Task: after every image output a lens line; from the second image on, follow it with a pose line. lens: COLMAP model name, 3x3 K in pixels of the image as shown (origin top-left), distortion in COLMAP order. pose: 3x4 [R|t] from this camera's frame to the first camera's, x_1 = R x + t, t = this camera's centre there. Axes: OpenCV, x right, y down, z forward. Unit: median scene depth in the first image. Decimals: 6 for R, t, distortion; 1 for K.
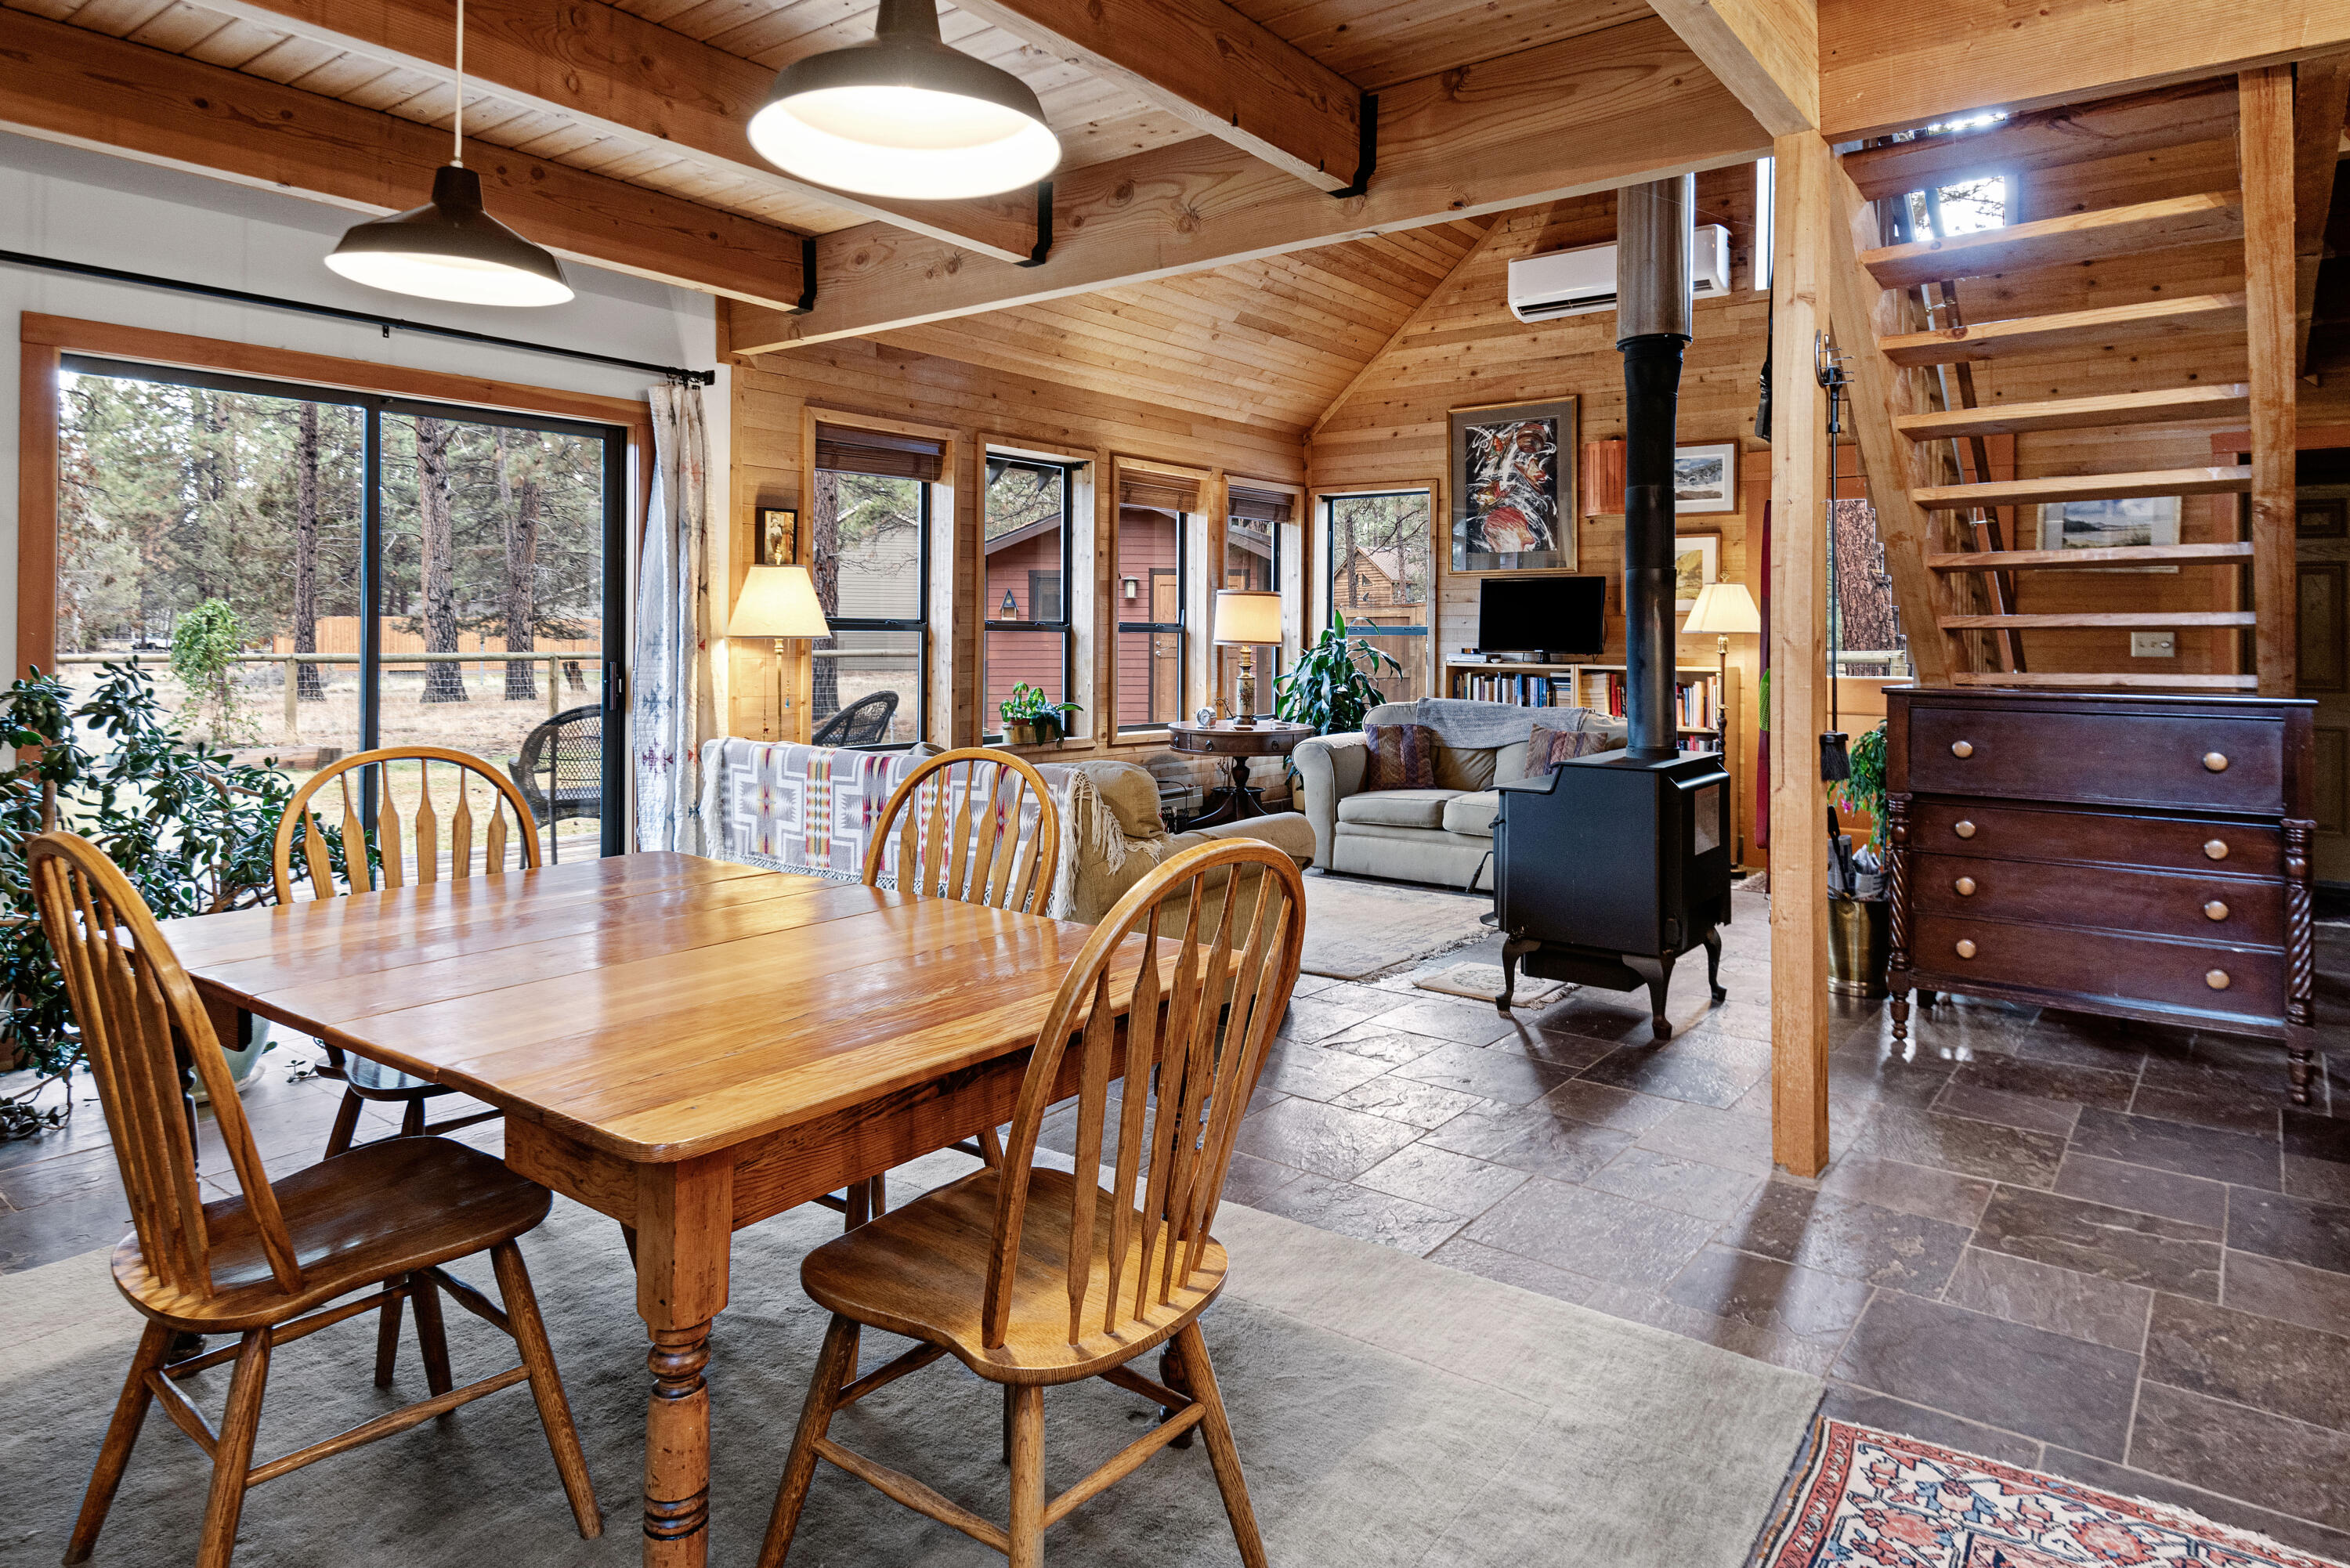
lens RADIAL K [[1394.4, 0, 1176.4], [0, 1394.4, 784.1], [0, 0, 1]] dist [0.001705, 0.000019]
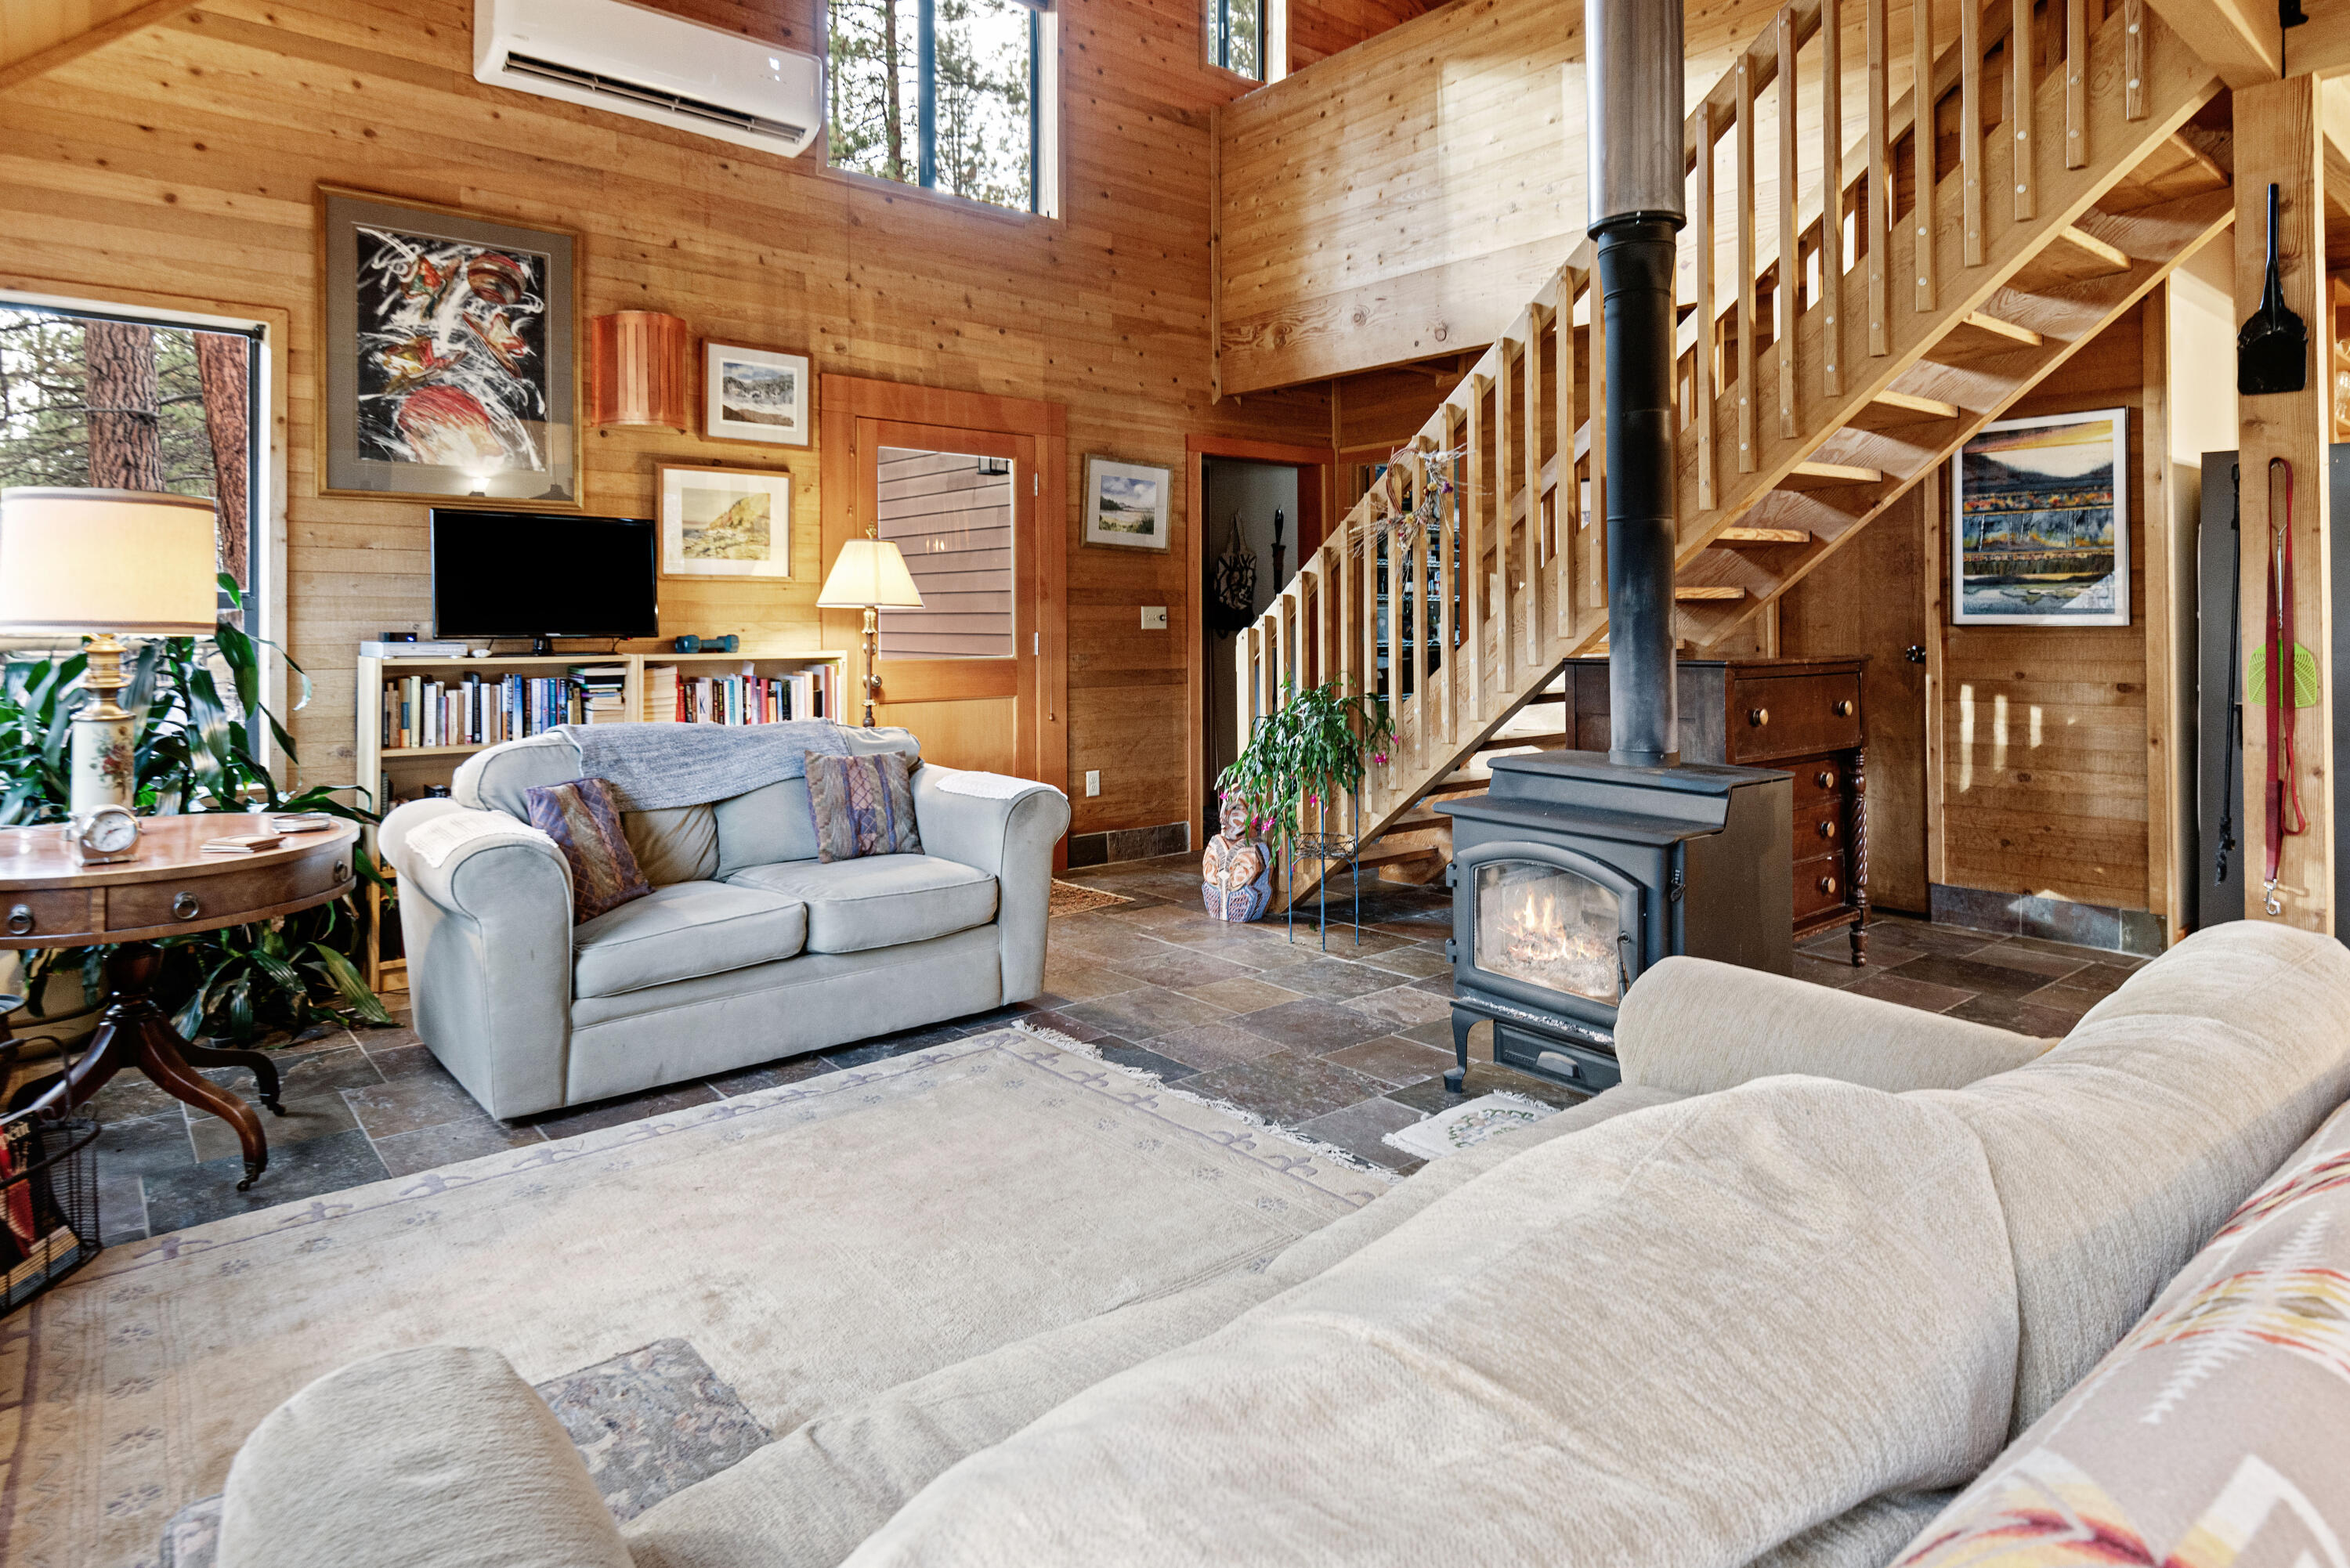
lens RADIAL K [[1289.5, 0, 1189.3], [0, 1289.5, 685.7], [0, 0, 1]] dist [-0.001464, -0.000752]
pose [[0.205080, -0.060792, 0.976855, -0.233024], [0.098883, 0.994249, 0.041115, -0.068362], [-0.973737, 0.088163, 0.209912, 0.609480]]
